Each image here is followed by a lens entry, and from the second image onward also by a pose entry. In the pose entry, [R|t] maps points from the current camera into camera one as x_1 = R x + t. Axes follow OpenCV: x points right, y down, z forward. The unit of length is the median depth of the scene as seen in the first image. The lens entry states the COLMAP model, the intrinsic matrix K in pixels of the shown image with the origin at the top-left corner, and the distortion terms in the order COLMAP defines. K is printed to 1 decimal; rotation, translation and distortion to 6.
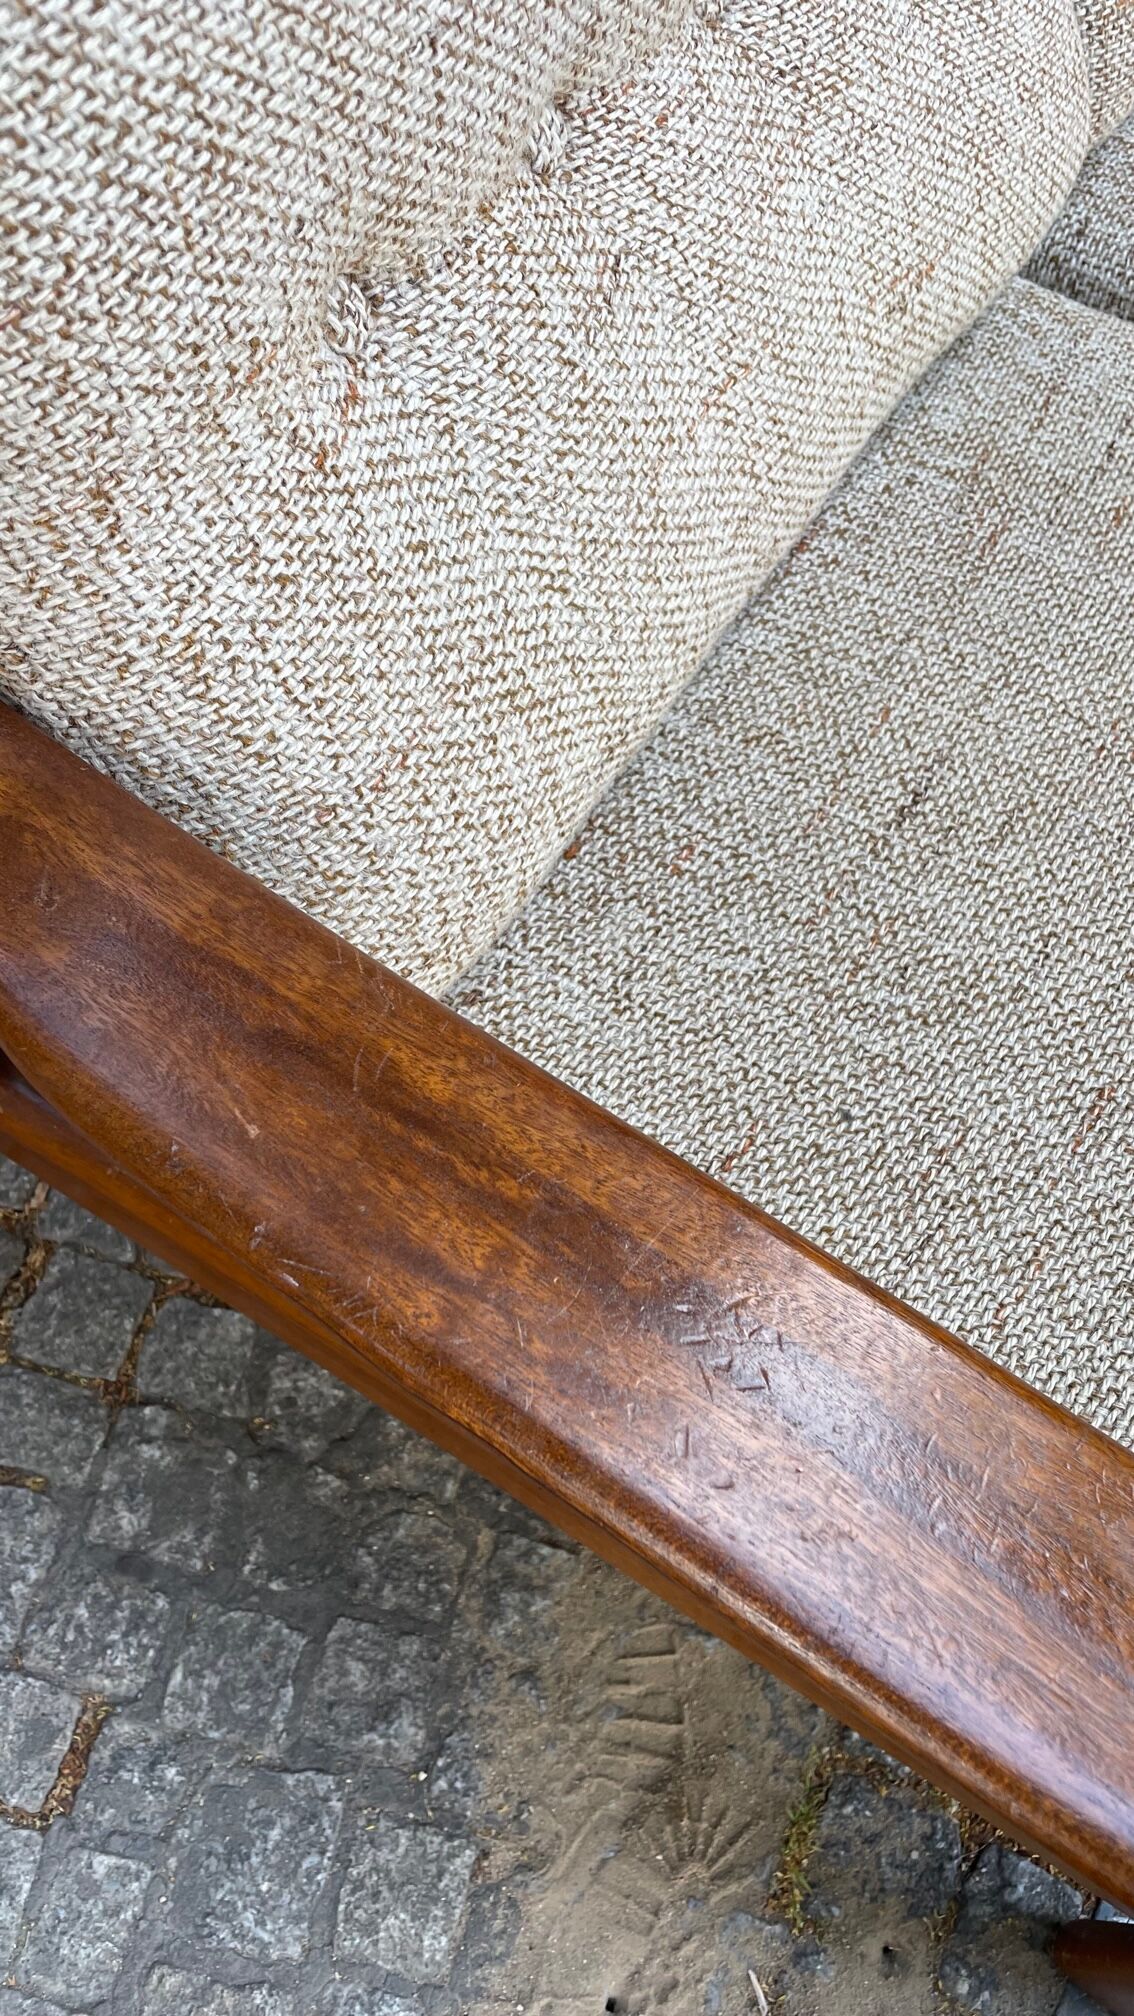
lens RADIAL K [[1529.8, 0, 558.7], [0, 1529.8, 1015.2], [0, 0, 1]] dist [0.085342, -0.117922]
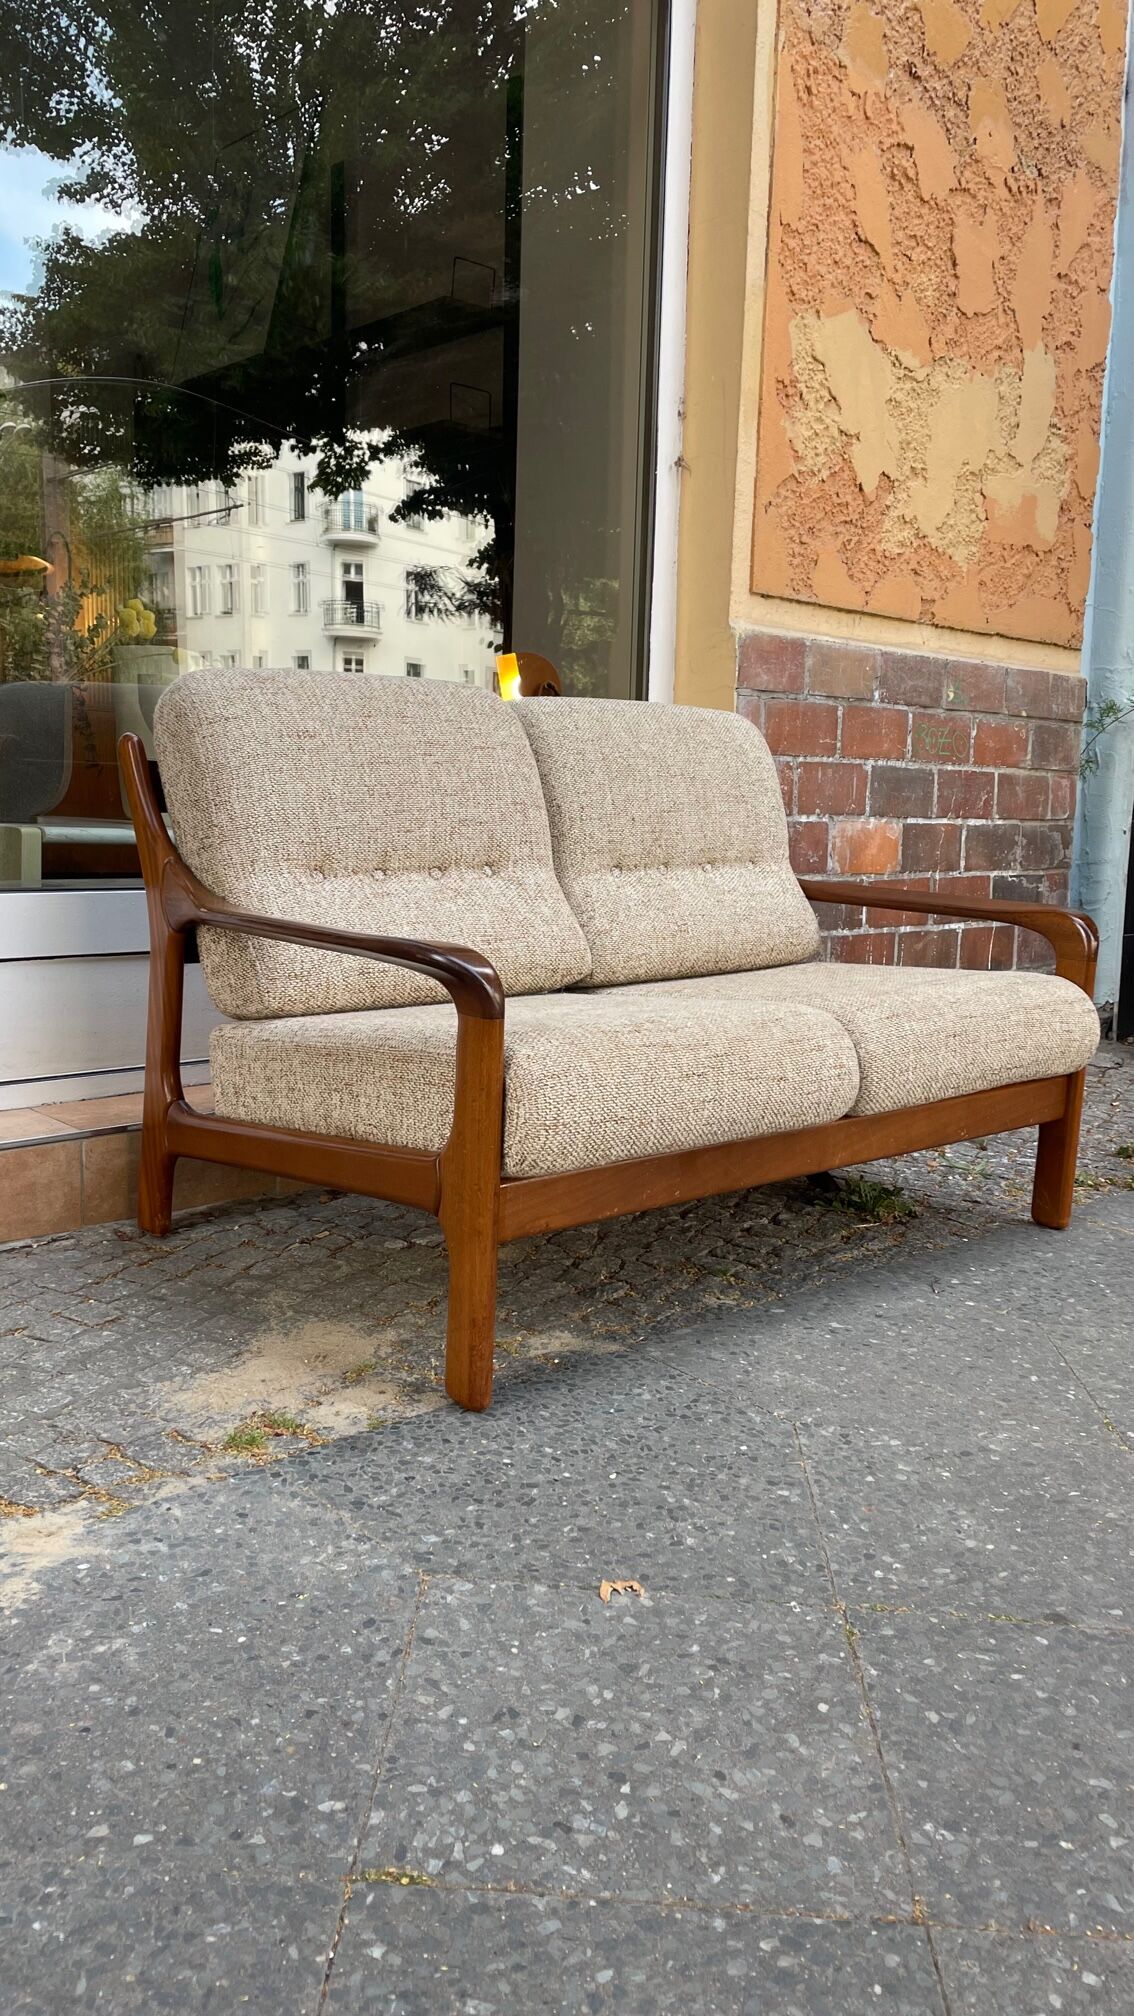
lens RADIAL K [[1529.8, 0, 560.0], [0, 1529.8, 989.5], [0, 0, 1]] dist [0.085342, -0.117922]
pose [[0.962647, -0.041360, -0.267581, 1.078540], [-0.198011, 0.566489, -0.799926, 1.989335], [0.184667, 0.823031, 0.537140, -0.683083]]
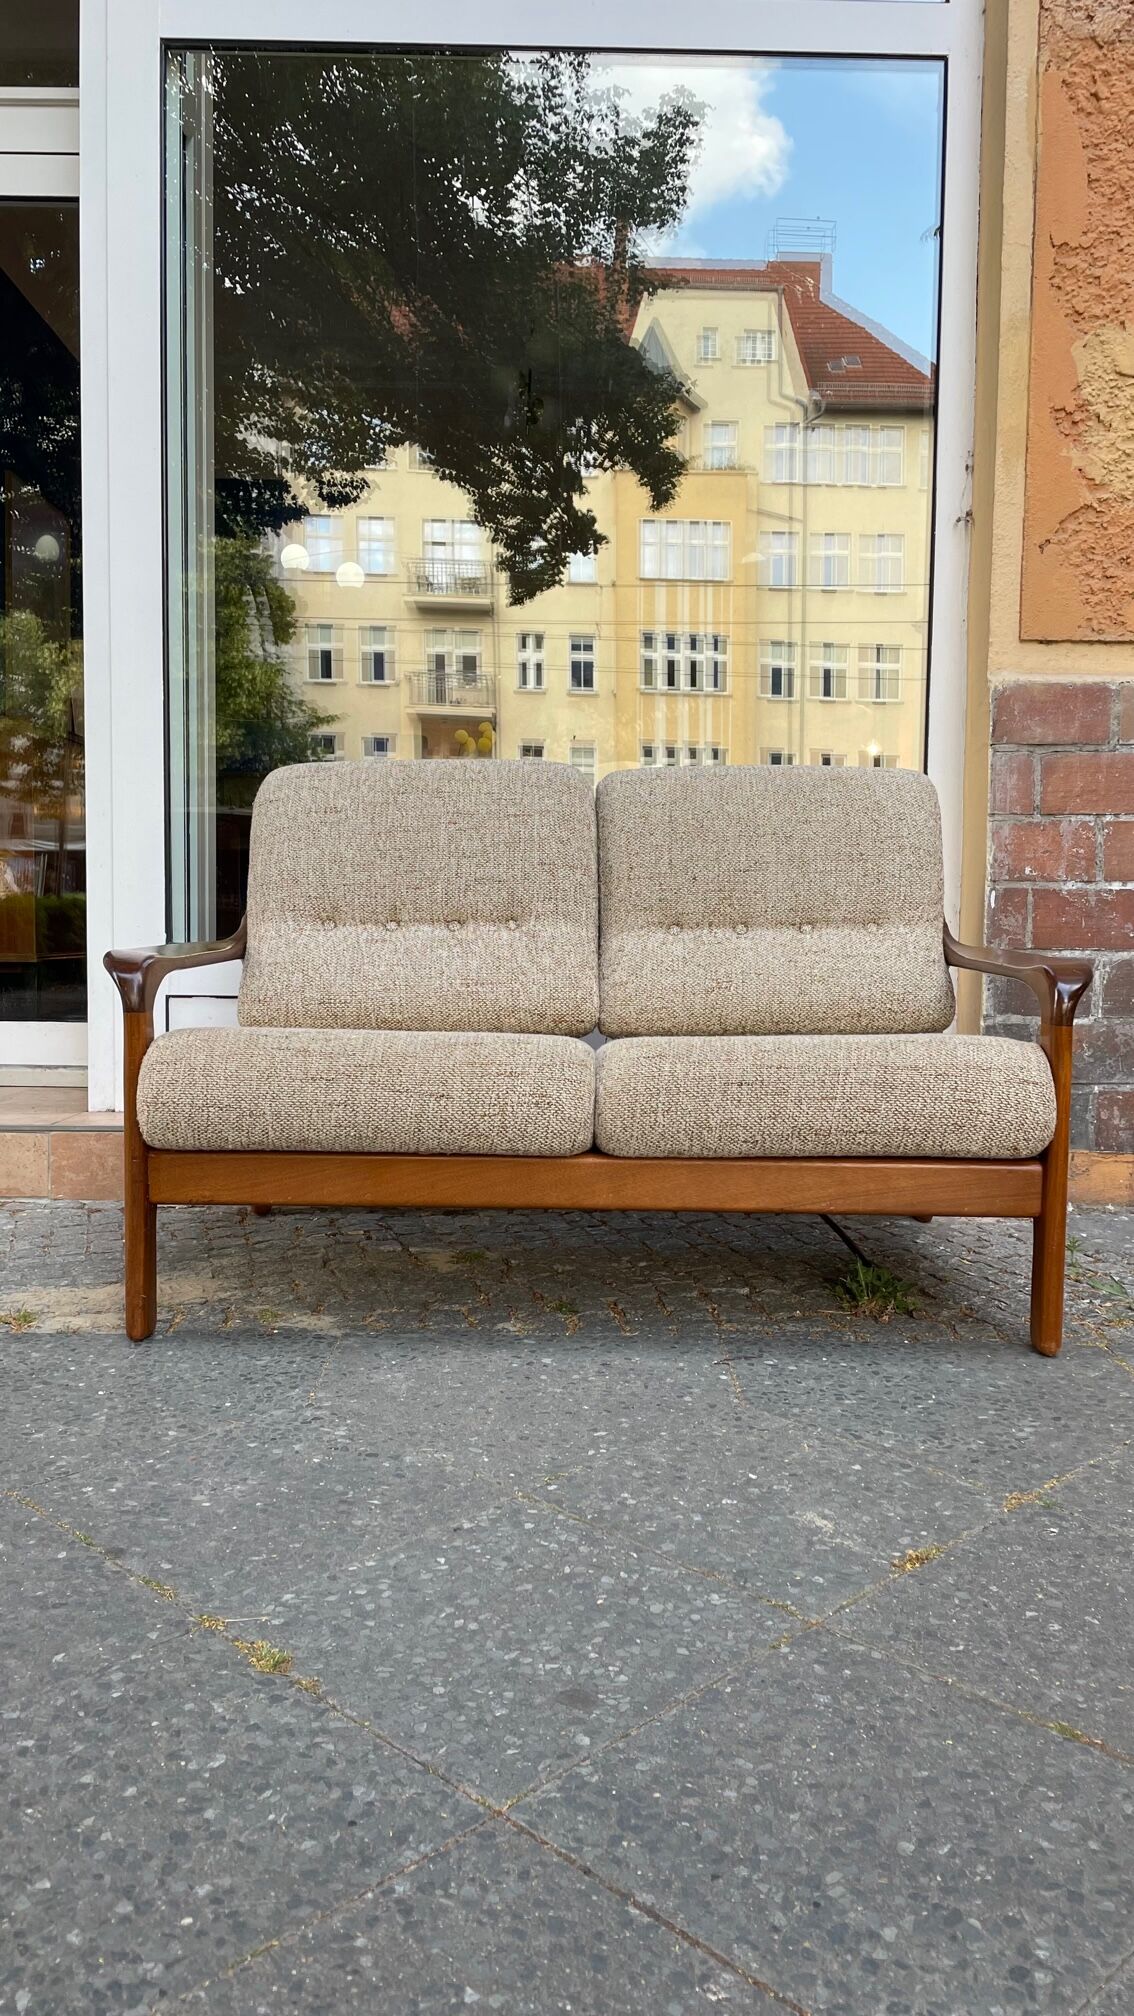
lens RADIAL K [[1529.8, 0, 565.6], [0, 1529.8, 992.4], [0, 0, 1]] dist [0.085342, -0.117922]
pose [[0.531106, -0.055797, -0.845466, 3.013050], [-0.727383, 0.481732, -0.488720, 1.077795], [0.434558, 0.874540, 0.215264, 0.185242]]
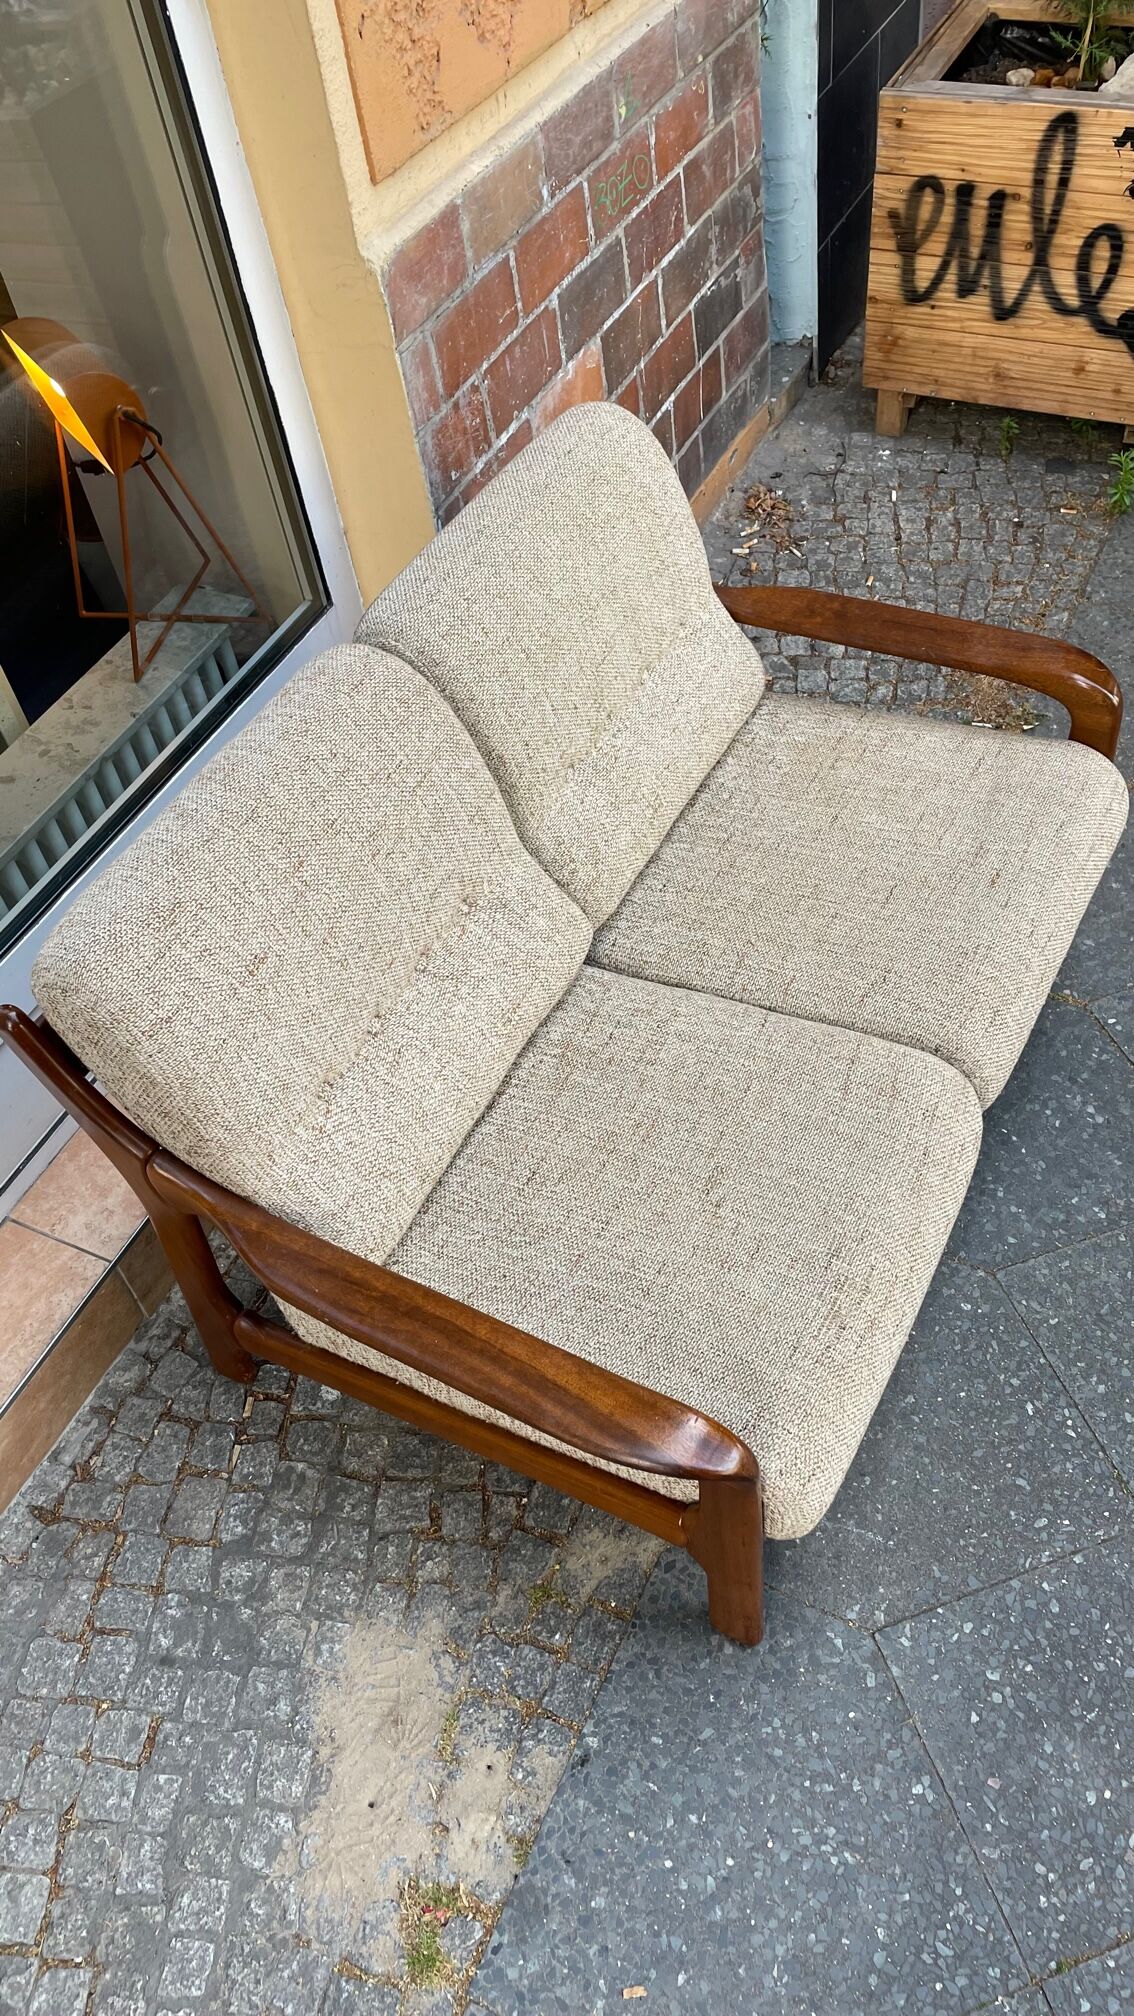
lens RADIAL K [[1529.8, 0, 561.2], [0, 1529.8, 983.5], [0, 0, 1]] dist [0.085342, -0.117922]
pose [[0.969583, -0.226161, -0.093597, 0.771879], [0.196037, 0.946510, -0.256299, 0.100604], [0.146555, 0.230155, 0.962055, -1.448613]]
